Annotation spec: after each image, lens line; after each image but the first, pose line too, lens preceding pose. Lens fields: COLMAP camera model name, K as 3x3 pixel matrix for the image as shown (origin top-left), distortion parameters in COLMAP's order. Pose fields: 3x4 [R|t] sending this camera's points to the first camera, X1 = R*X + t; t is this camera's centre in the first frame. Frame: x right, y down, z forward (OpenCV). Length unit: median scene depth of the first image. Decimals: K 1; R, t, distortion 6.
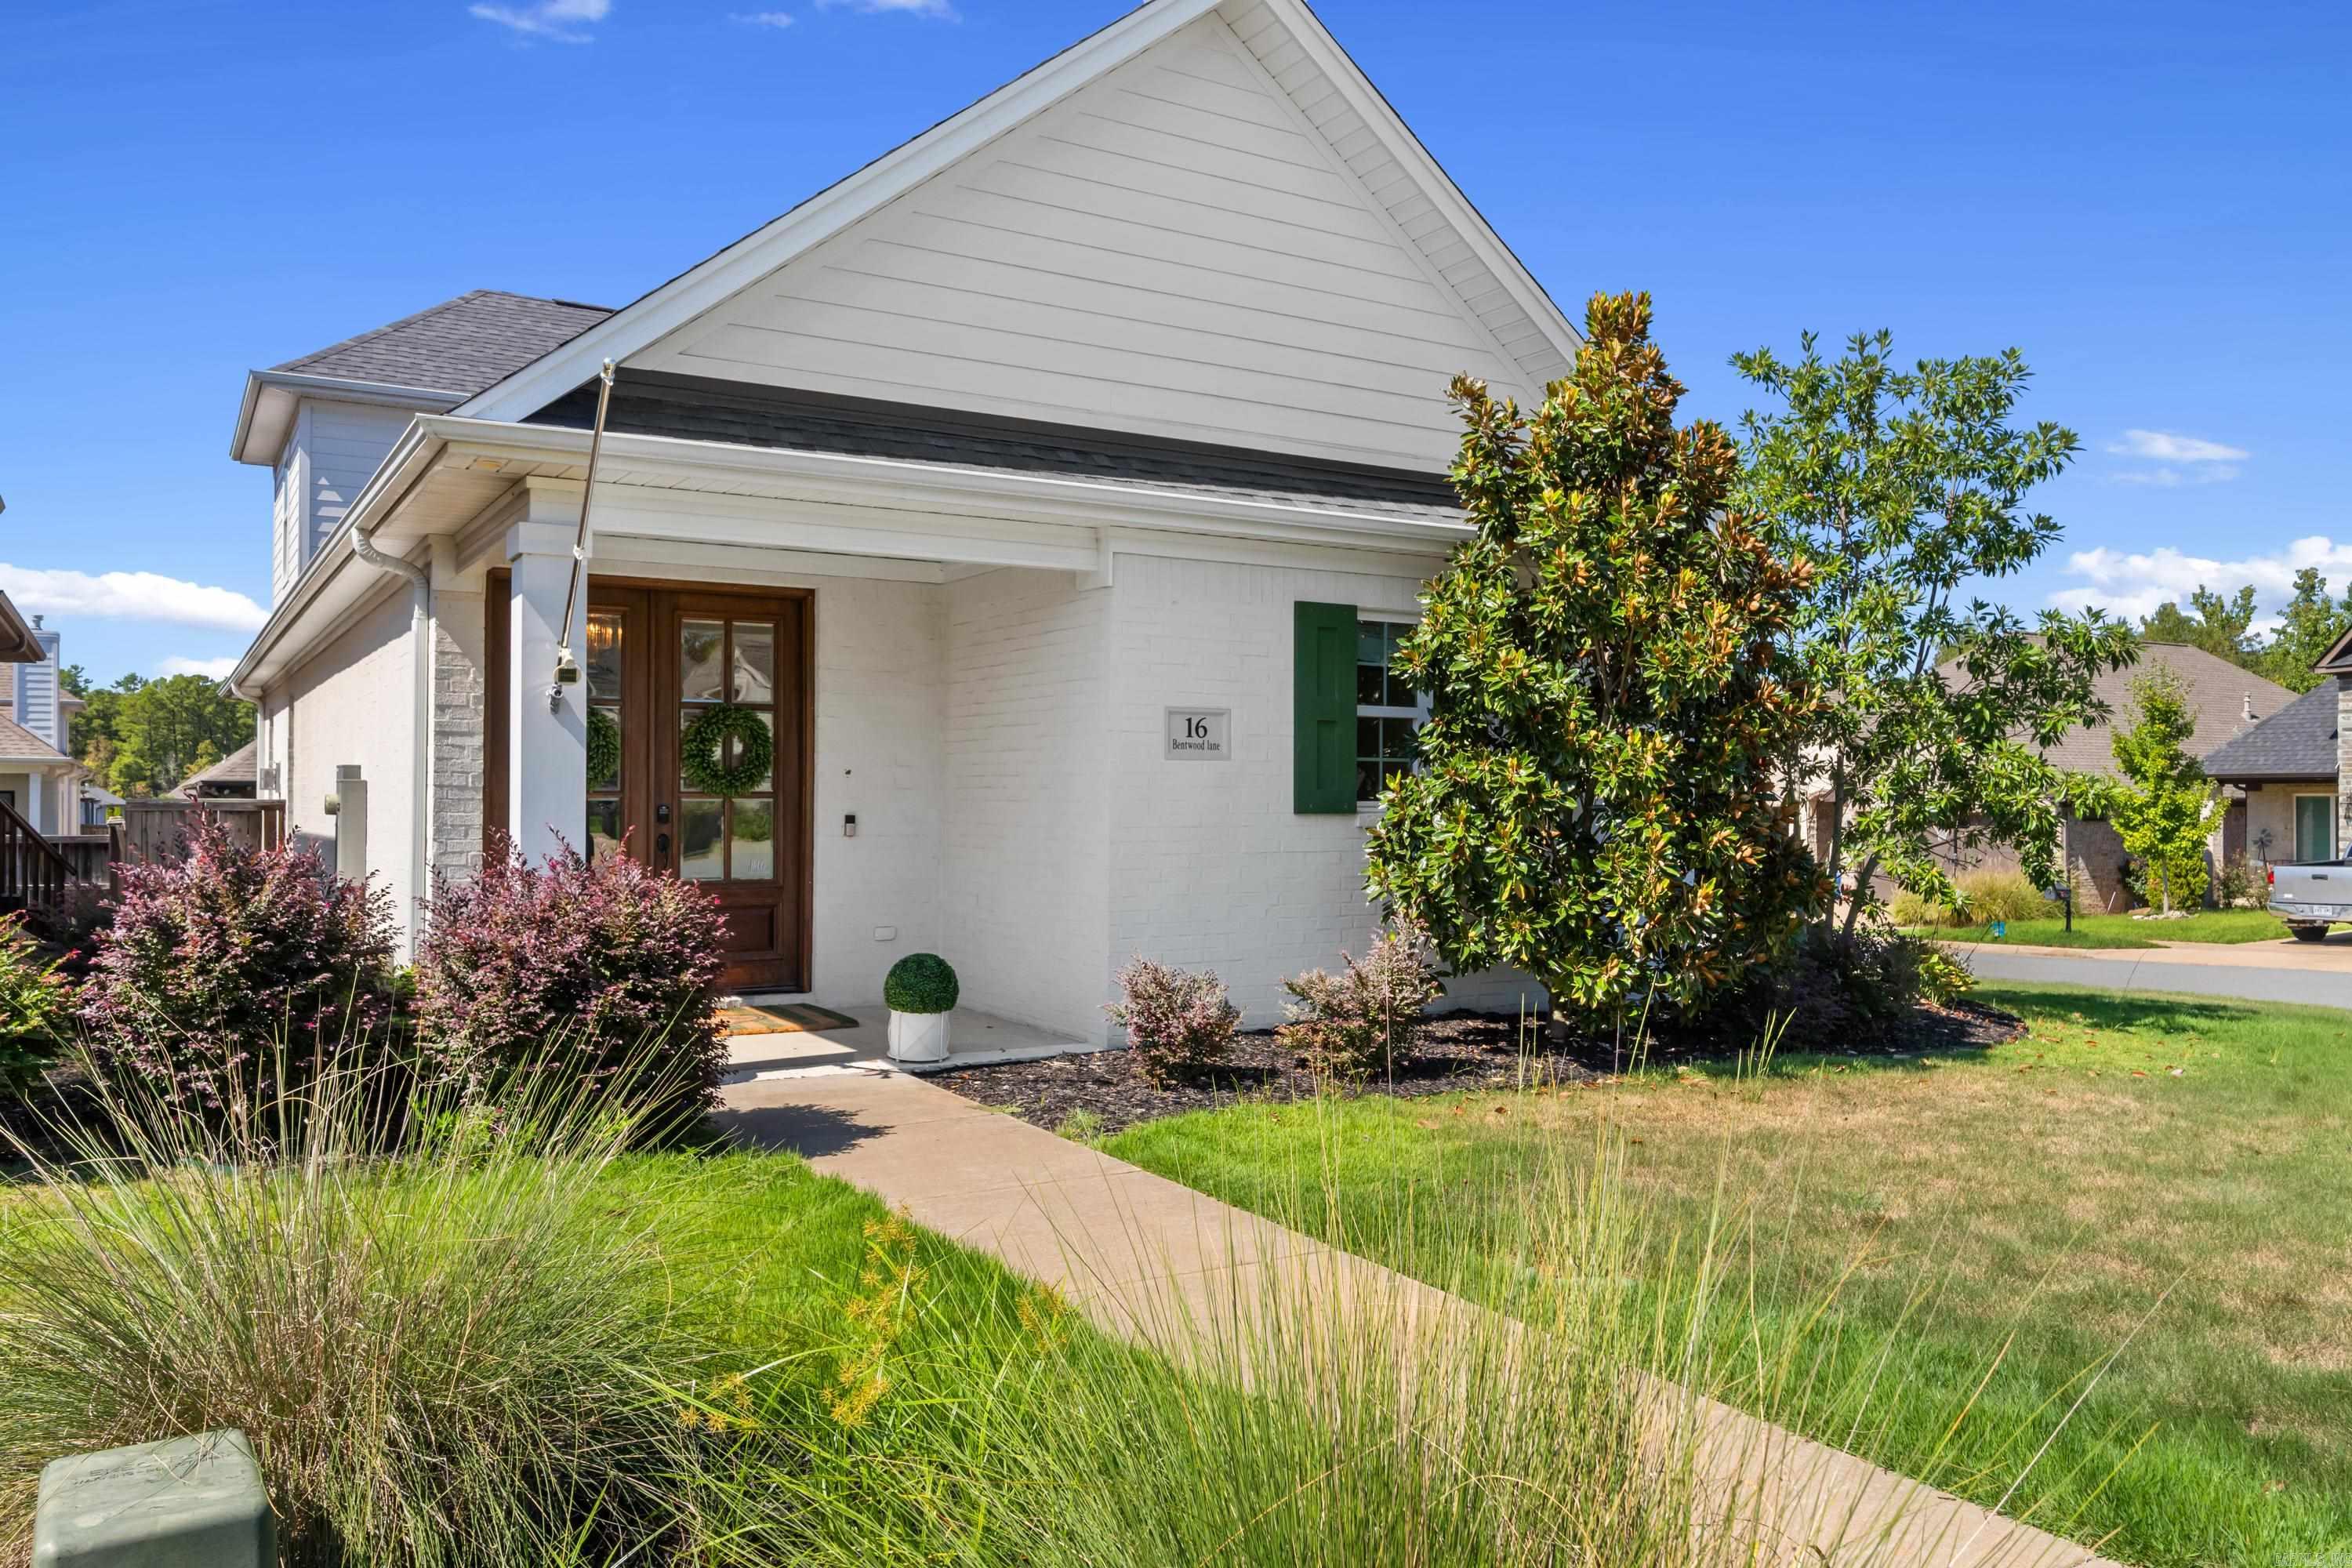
lens RADIAL K [[1762.6, 0, 1175.8], [0, 1762.6, 785.2], [0, 0, 1]] dist [0.003206, 0.002203]
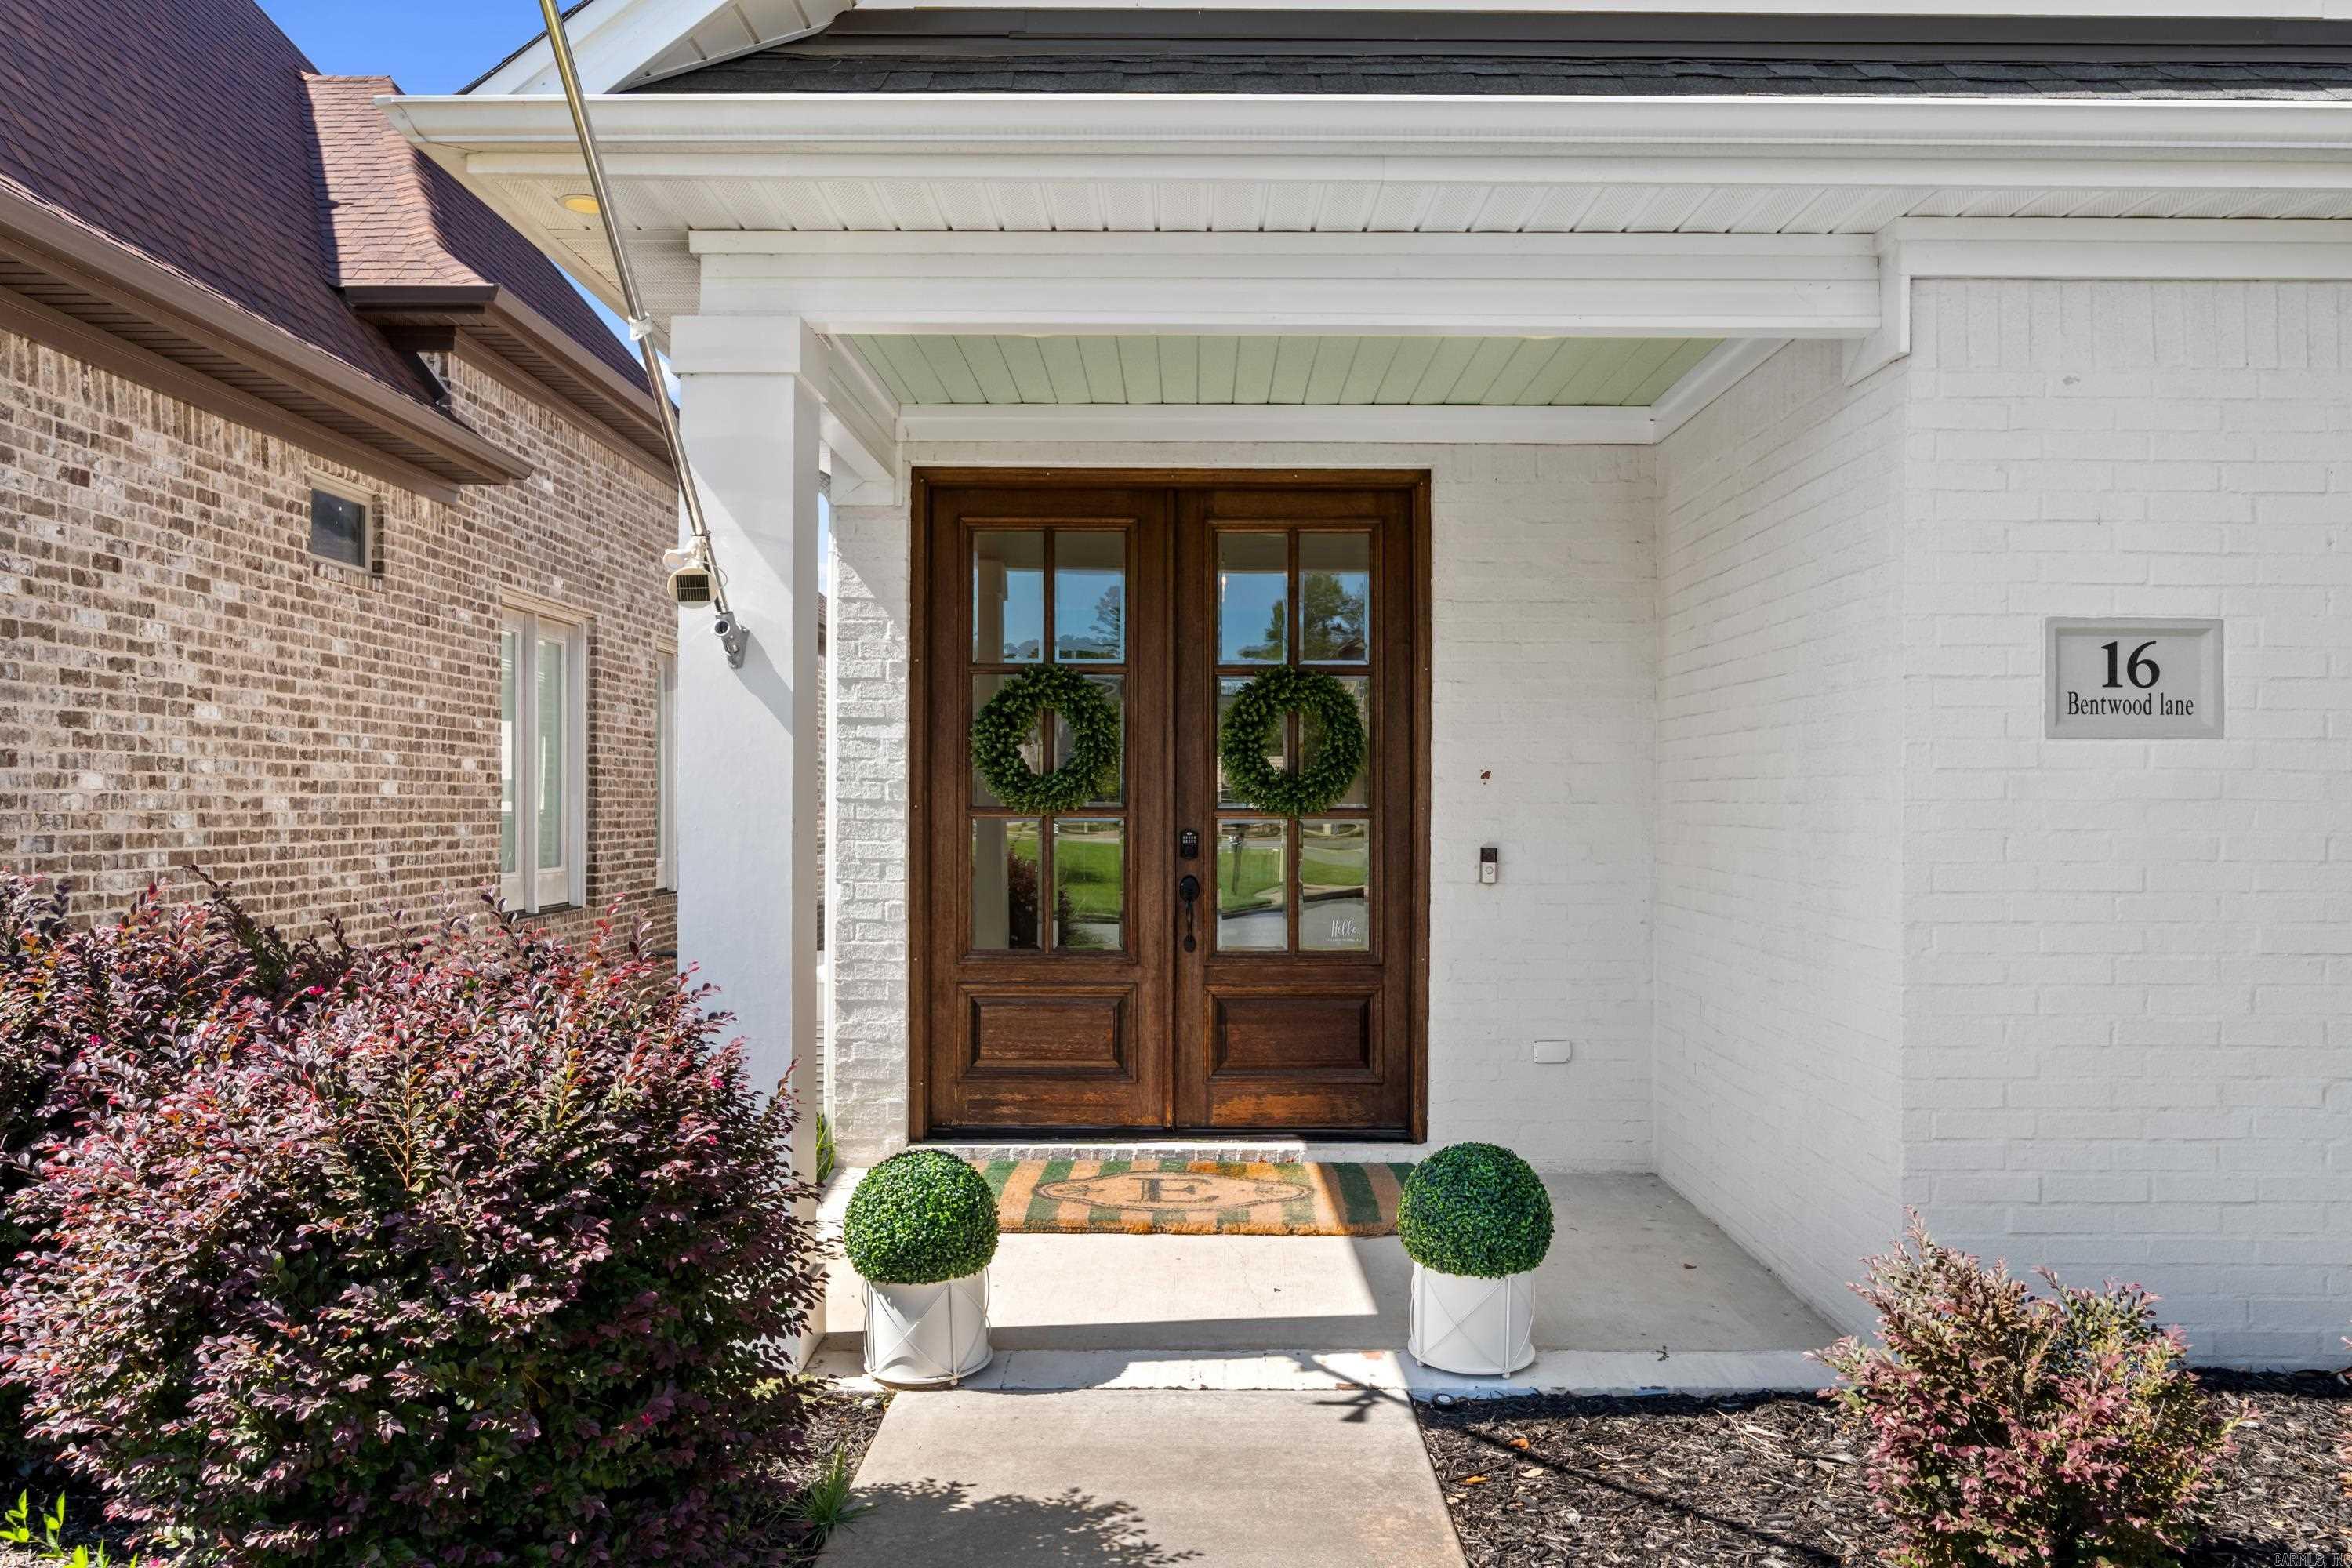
lens RADIAL K [[1762.6, 0, 1186.7], [0, 1762.6, 796.7], [0, 0, 1]] dist [0.003206, 0.002203]
pose [[0.859131, -0.002186, -0.511750, 0.033343], [0.003172, 0.999994, 0.001054, -0.001172], [0.511745, -0.002528, 0.859134, 0.492813]]
